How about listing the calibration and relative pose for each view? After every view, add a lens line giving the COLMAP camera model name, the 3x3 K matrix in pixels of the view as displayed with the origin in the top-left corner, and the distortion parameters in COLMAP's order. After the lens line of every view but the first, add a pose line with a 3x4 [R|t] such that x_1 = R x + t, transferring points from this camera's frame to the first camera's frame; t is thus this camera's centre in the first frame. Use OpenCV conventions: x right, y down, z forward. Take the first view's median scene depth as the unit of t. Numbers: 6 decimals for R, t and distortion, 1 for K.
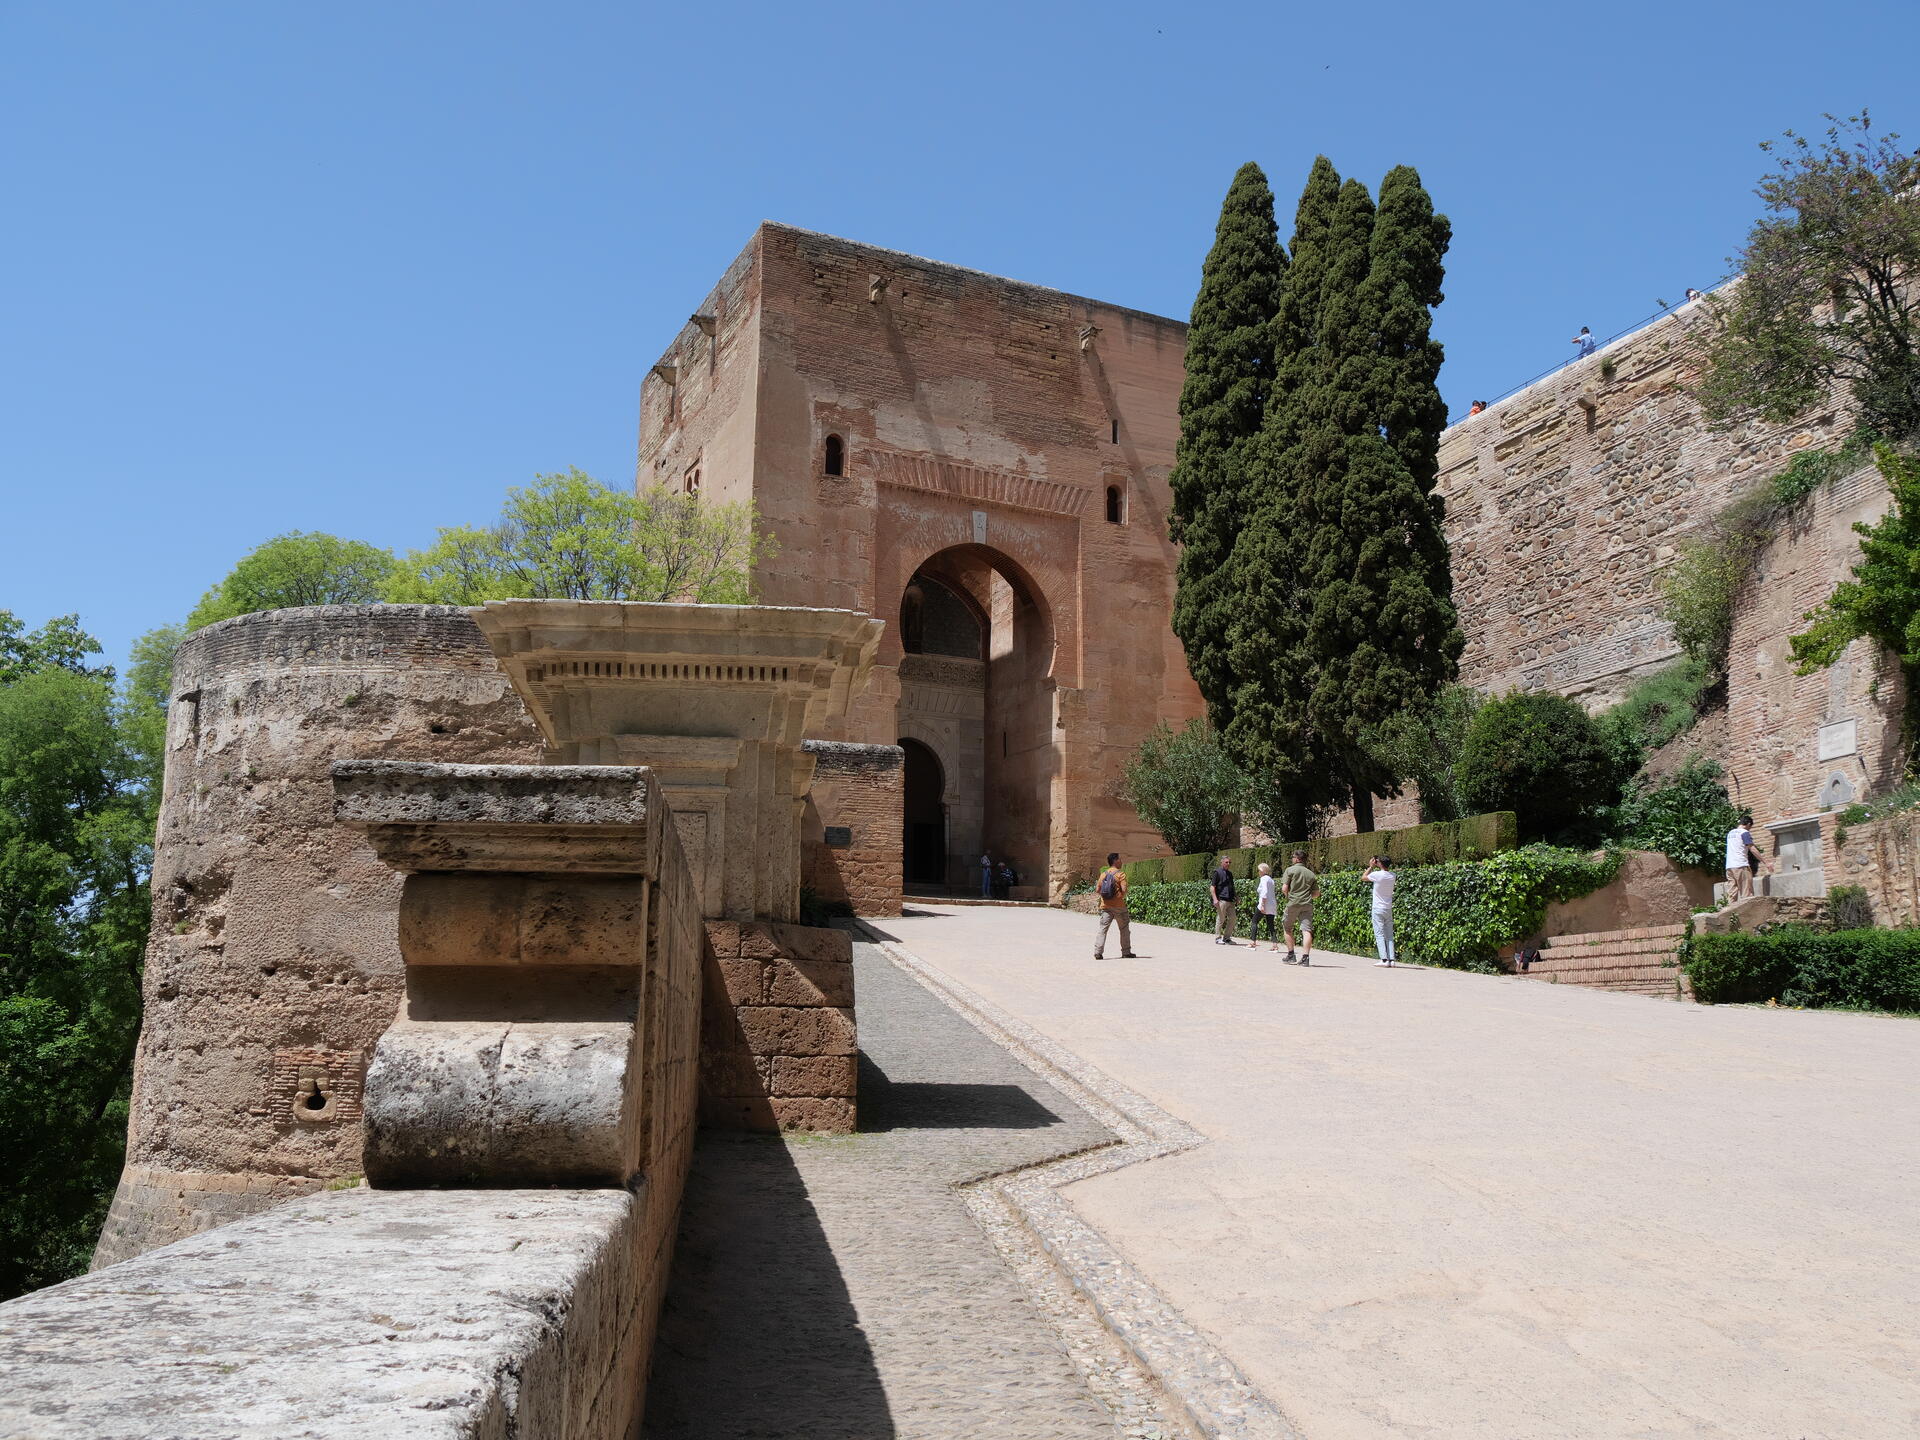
lens RADIAL K [[1631.3, 0, 960.0], [0, 1631.3, 720.0], [0, 0, 1]] dist [-0.040353, 0.006891]
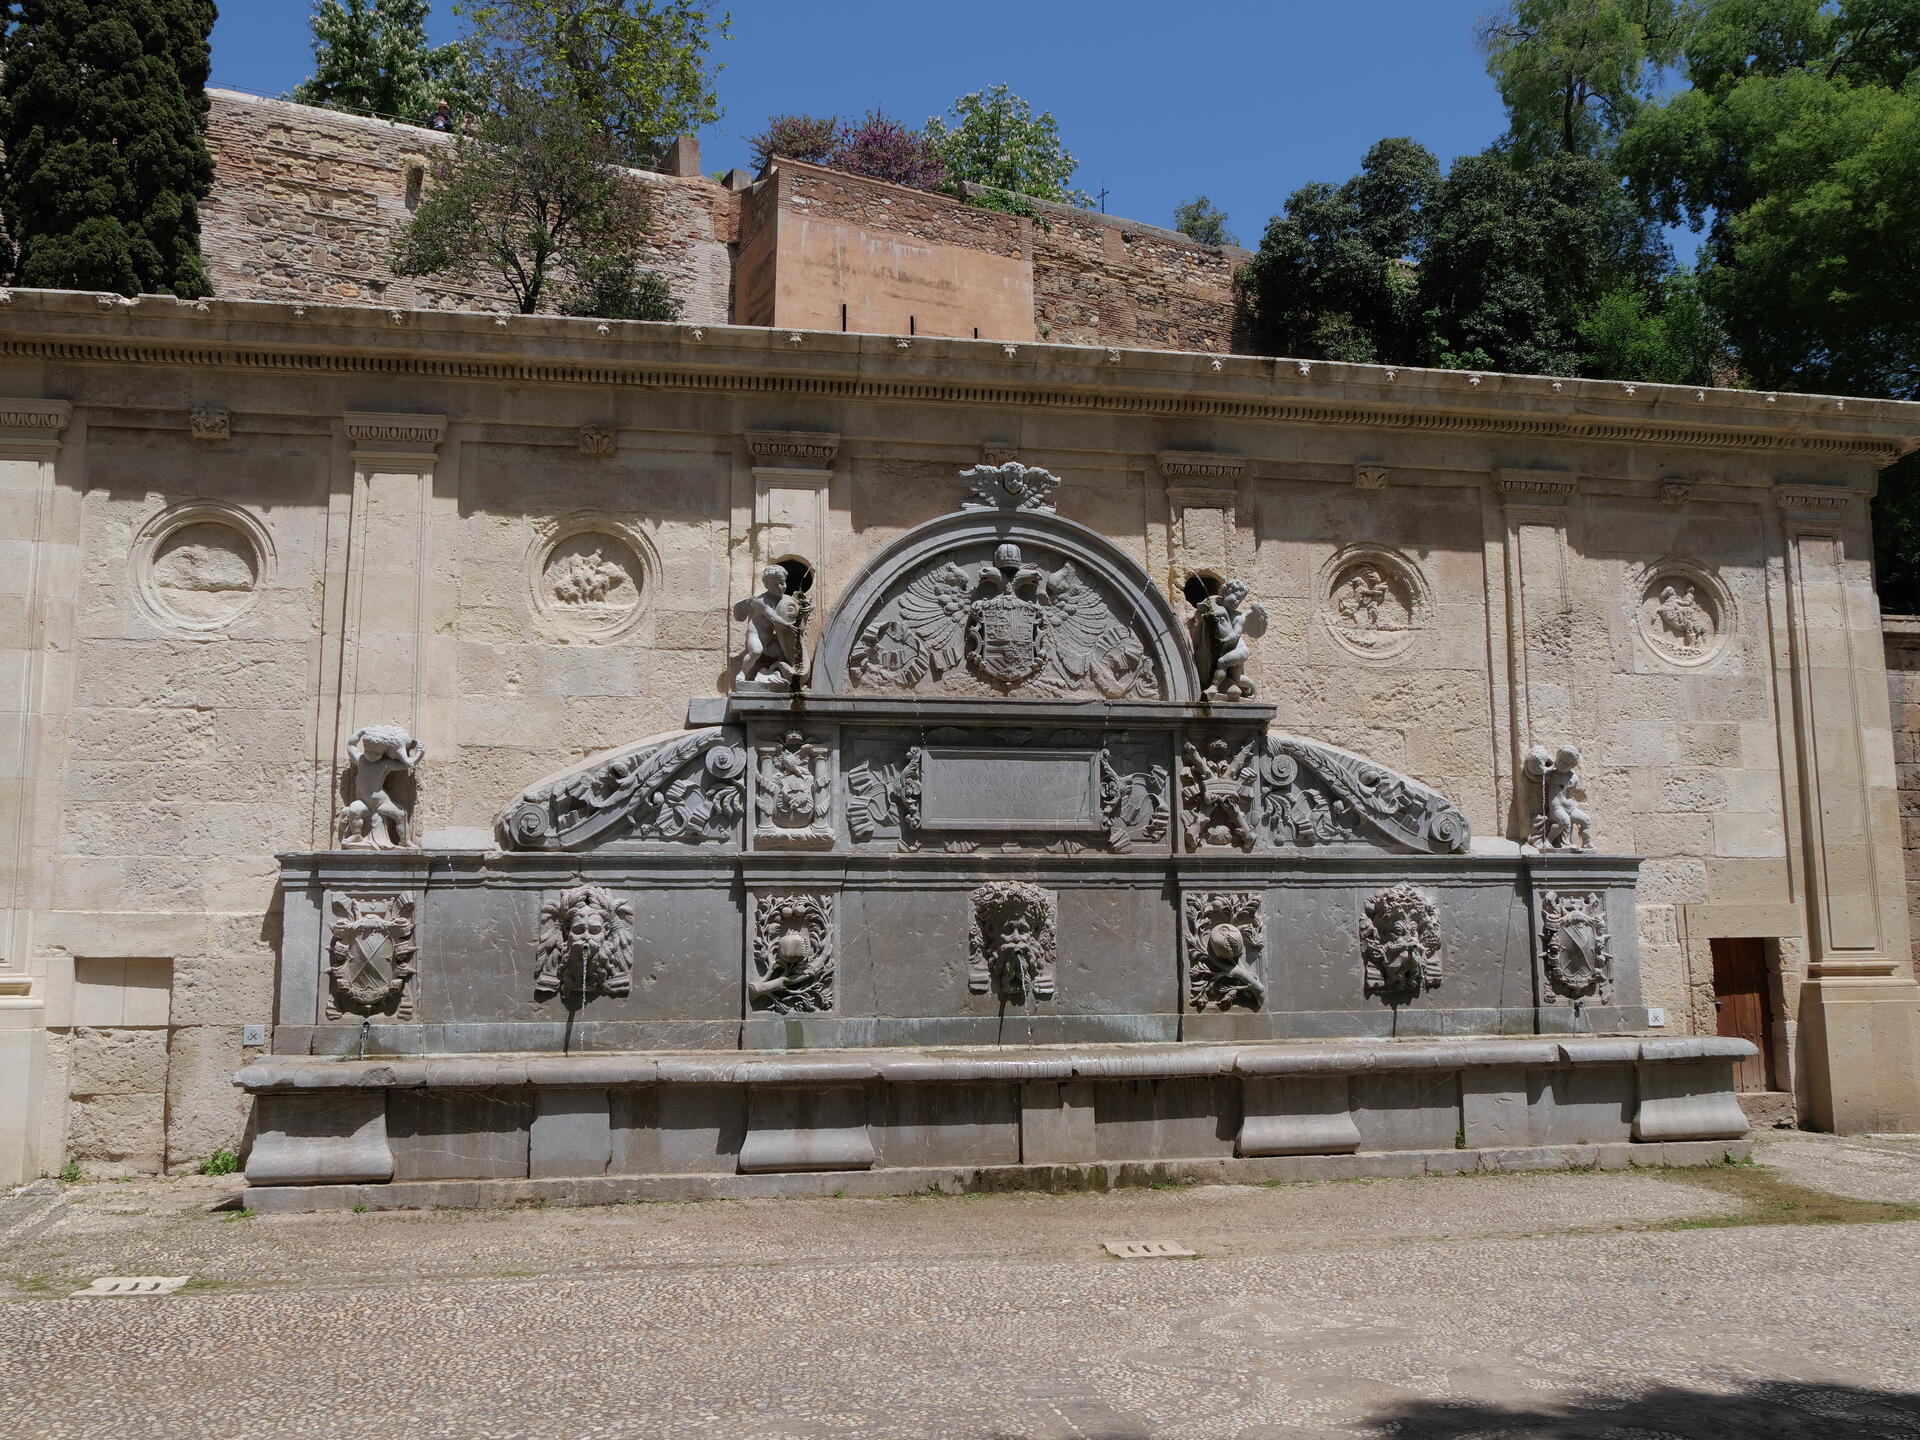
lens RADIAL K [[1631.3, 0, 960.0], [0, 1631.3, 720.0], [0, 0, 1]] dist [-0.040353, 0.006891]
pose [[-0.045079, 0.146846, 0.988132, -0.452687], [-0.191581, 0.969507, -0.152818, 0.166022], [-0.980441, -0.196196, -0.015572, 0.497915]]
